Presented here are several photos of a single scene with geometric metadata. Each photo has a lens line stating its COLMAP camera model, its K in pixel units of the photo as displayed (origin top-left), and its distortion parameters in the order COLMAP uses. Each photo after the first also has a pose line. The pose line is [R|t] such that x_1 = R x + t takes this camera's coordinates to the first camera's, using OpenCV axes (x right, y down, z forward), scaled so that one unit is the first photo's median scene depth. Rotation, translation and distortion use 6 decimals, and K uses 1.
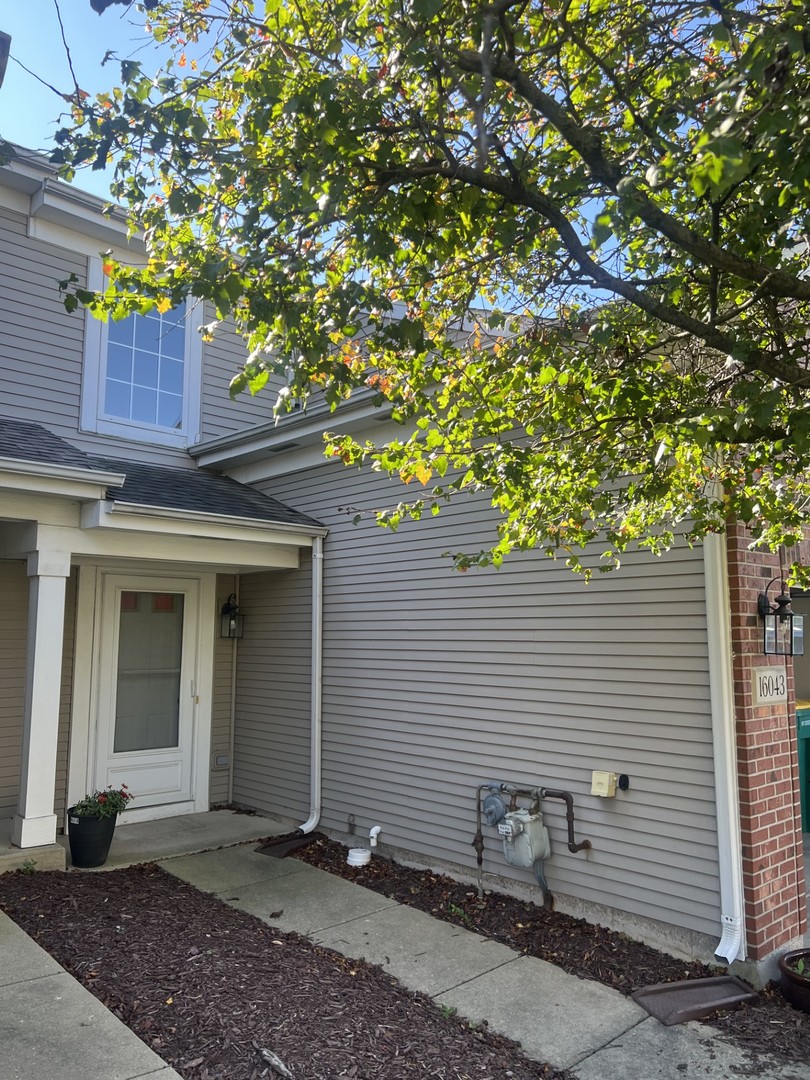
lens RADIAL K [[796.5, 0, 407.1], [0, 796.5, 539.2], [0, 0, 1]] dist [0.013985, 0.000677]
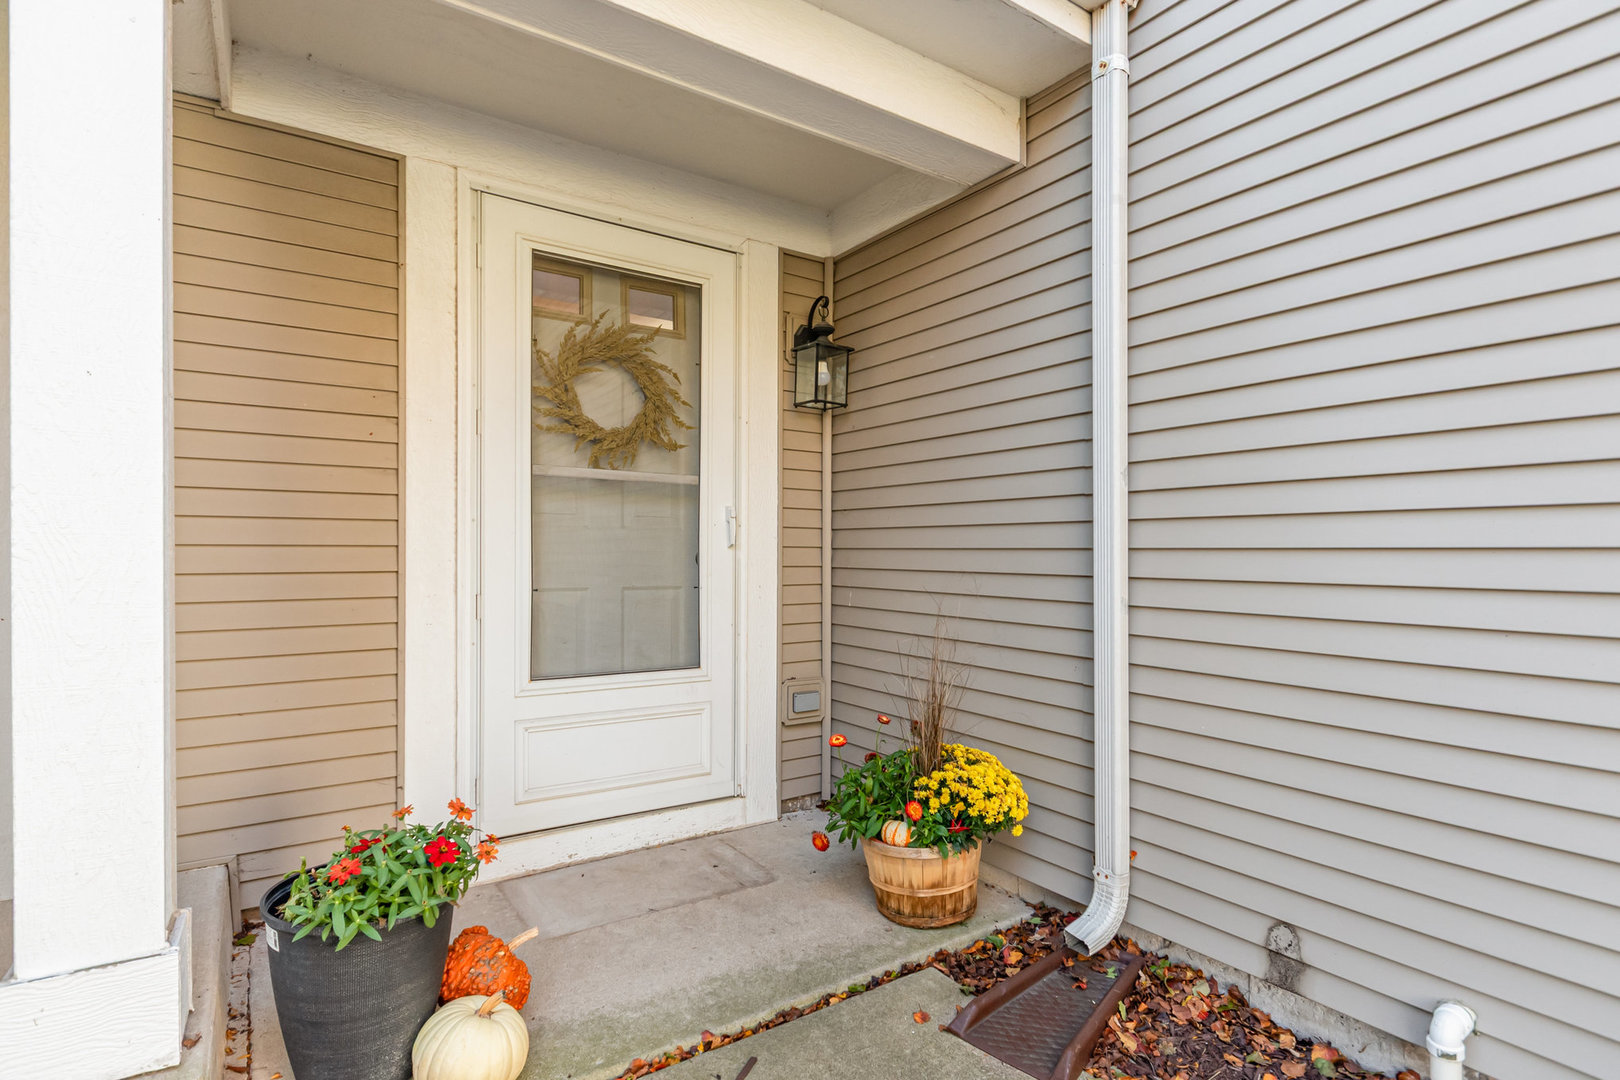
lens RADIAL K [[818.7, 0, 808.8], [0, 818.7, 545.1], [0, 0, 1]] dist [-0.001937, 0.000024]
pose [[0.985522, -0.001067, -0.169546, -0.159348], [0.020744, 0.993227, 0.114323, 0.149274], [0.168275, -0.116185, 0.978869, 0.598649]]
